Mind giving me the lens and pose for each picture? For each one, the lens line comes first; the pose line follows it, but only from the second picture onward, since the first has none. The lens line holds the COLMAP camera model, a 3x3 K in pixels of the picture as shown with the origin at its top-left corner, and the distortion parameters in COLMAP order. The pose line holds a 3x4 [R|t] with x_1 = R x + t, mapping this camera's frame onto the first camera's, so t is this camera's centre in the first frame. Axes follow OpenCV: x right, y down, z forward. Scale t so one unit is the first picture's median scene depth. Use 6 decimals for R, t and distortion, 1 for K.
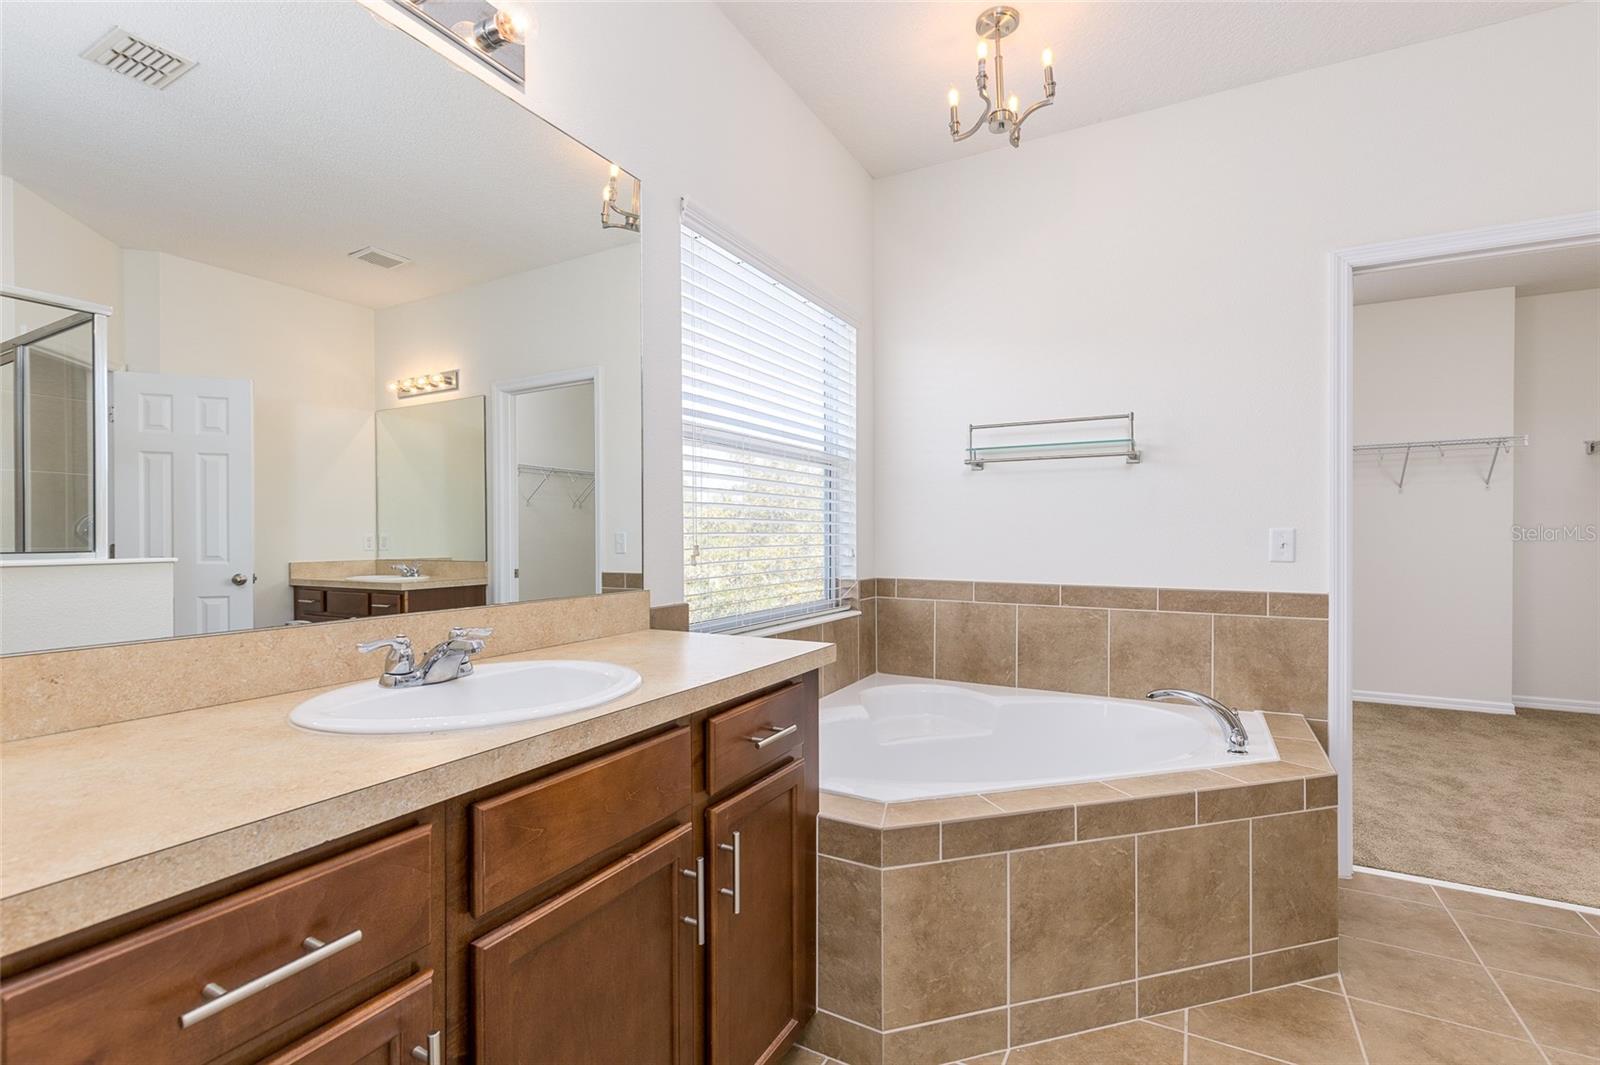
lens RADIAL K [[752.3, 0, 798.7], [0, 752.3, 533.2], [0, 0, 1]] dist [0.001528, -0.000488]
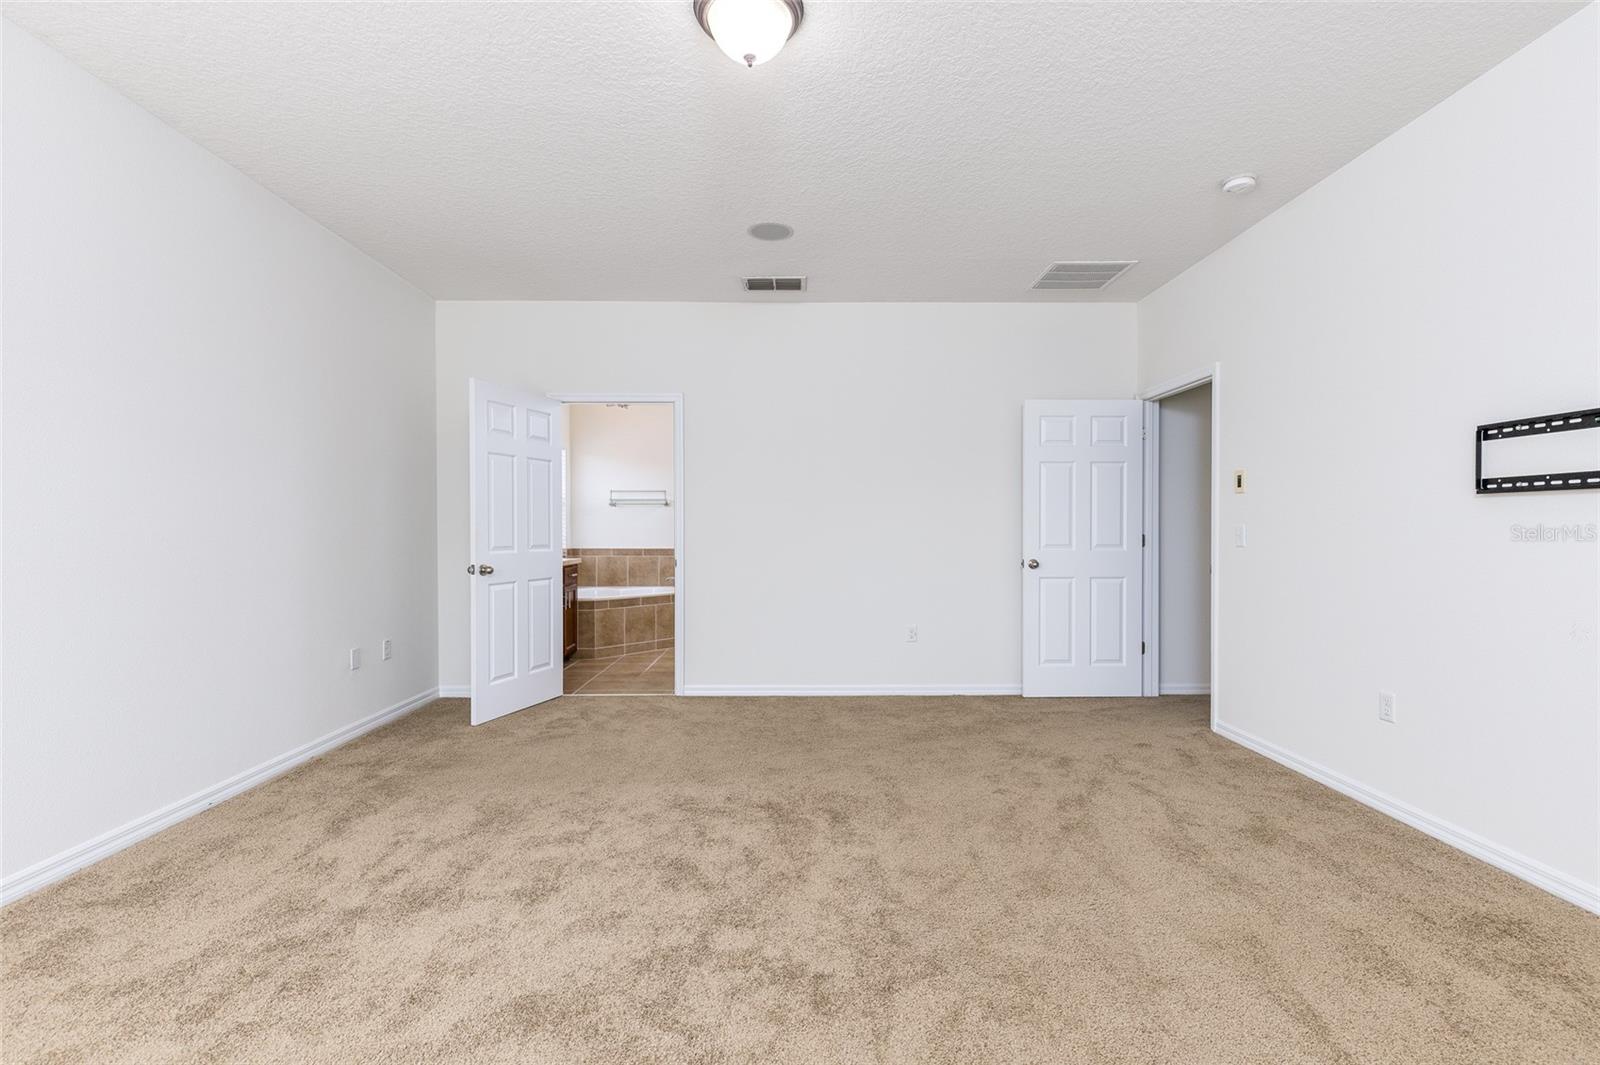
lens RADIAL K [[752.3, 0, 802.7], [0, 752.3, 531.5], [0, 0, 1]] dist [0.001528, -0.000488]
pose [[0.877205, -0.003425, 0.480103, -0.551492], [0.000357, 0.999979, 0.006482, -0.014541], [-0.480116, -0.005515, 0.877188, -2.018642]]
